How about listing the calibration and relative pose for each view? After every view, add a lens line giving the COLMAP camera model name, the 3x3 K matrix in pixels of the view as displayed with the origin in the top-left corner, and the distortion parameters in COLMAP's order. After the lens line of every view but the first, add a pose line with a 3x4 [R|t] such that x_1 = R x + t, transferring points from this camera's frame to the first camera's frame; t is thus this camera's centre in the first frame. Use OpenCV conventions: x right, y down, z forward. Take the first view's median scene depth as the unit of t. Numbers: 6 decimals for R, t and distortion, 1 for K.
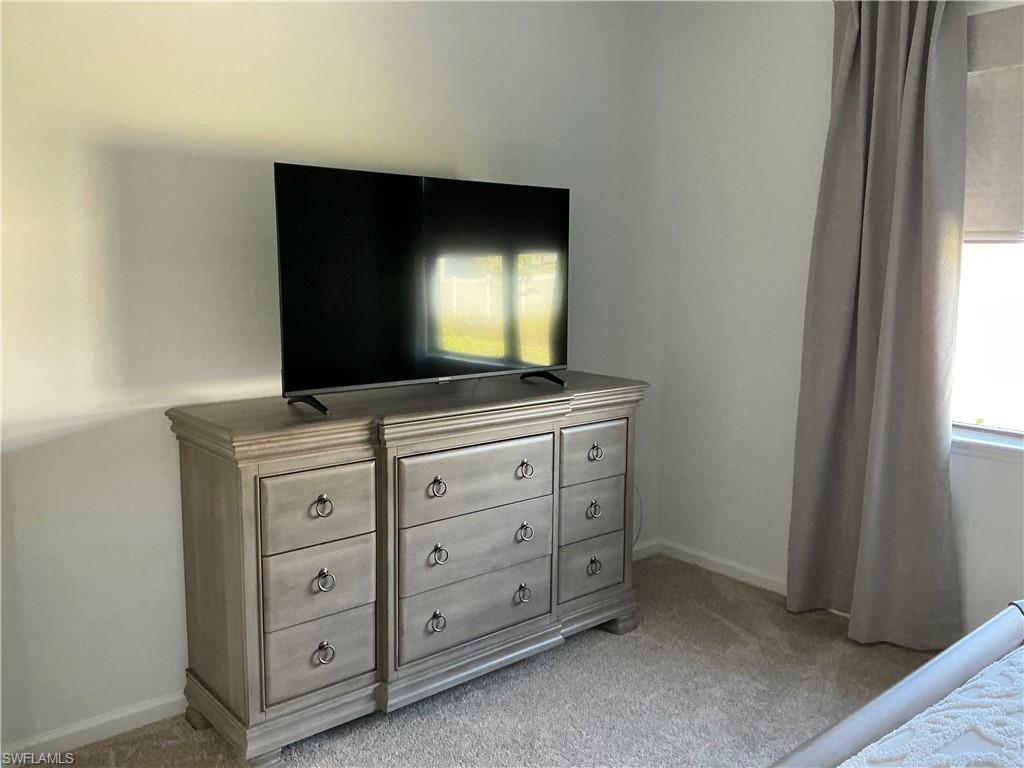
lens RADIAL K [[855.3, 0, 514.1], [0, 855.3, 377.6], [0, 0, 1]] dist [0.143587, -0.292578]
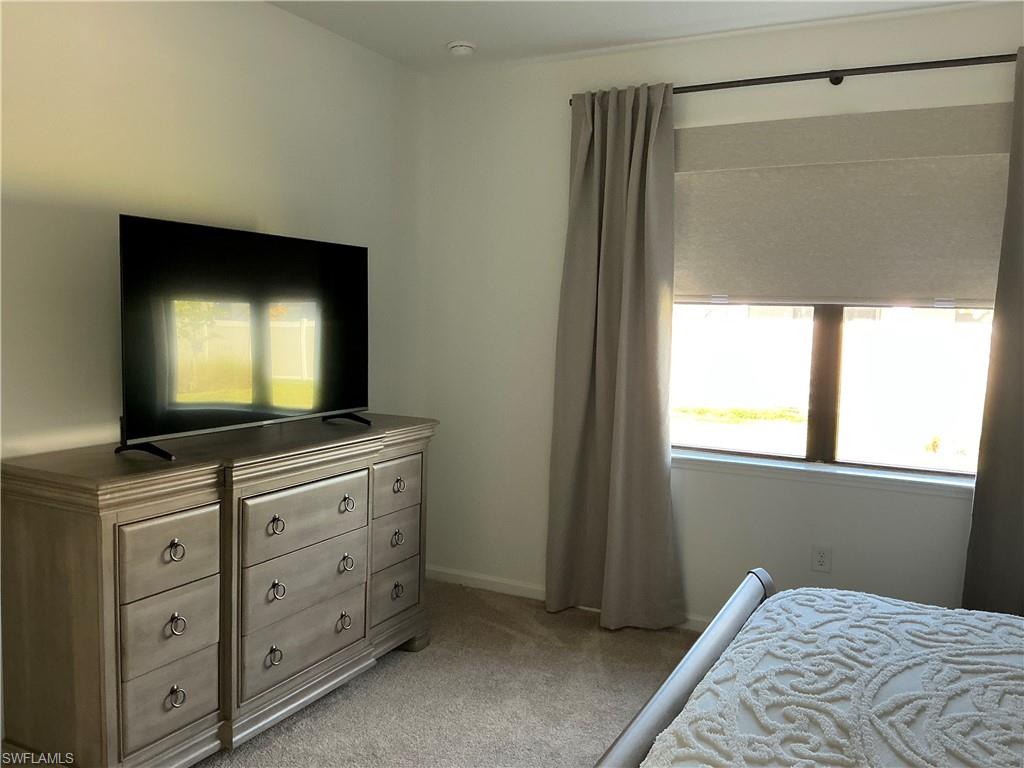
lens RADIAL K [[855.3, 0, 514.1], [0, 855.3, 377.6], [0, 0, 1]] dist [0.143587, -0.292578]
pose [[0.923848, -0.015539, 0.382445, -0.214896], [0.036291, 0.998230, -0.047106, 0.007554], [-0.381036, 0.057398, 0.922777, -0.095878]]
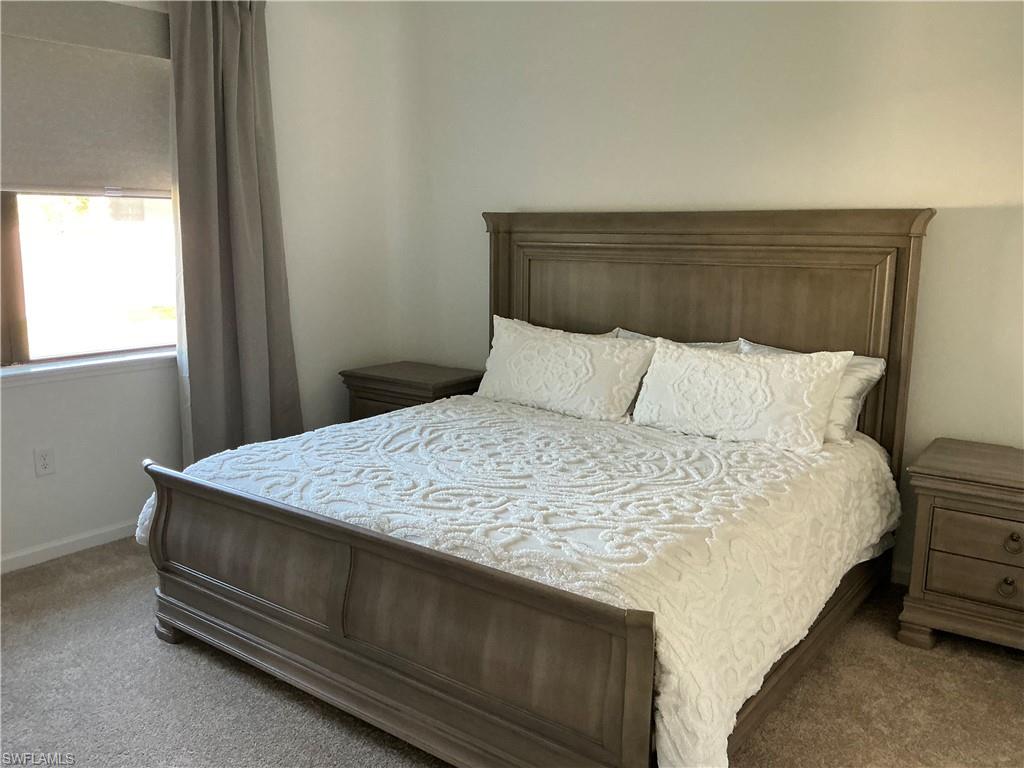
lens RADIAL K [[855.3, 0, 514.1], [0, 855.3, 377.6], [0, 0, 1]] dist [0.143587, -0.292578]
pose [[-0.204623, -0.178941, 0.962346, -0.634586], [0.128856, 0.969668, 0.207701, -0.059315], [-0.970322, 0.166504, -0.175359, 0.525939]]
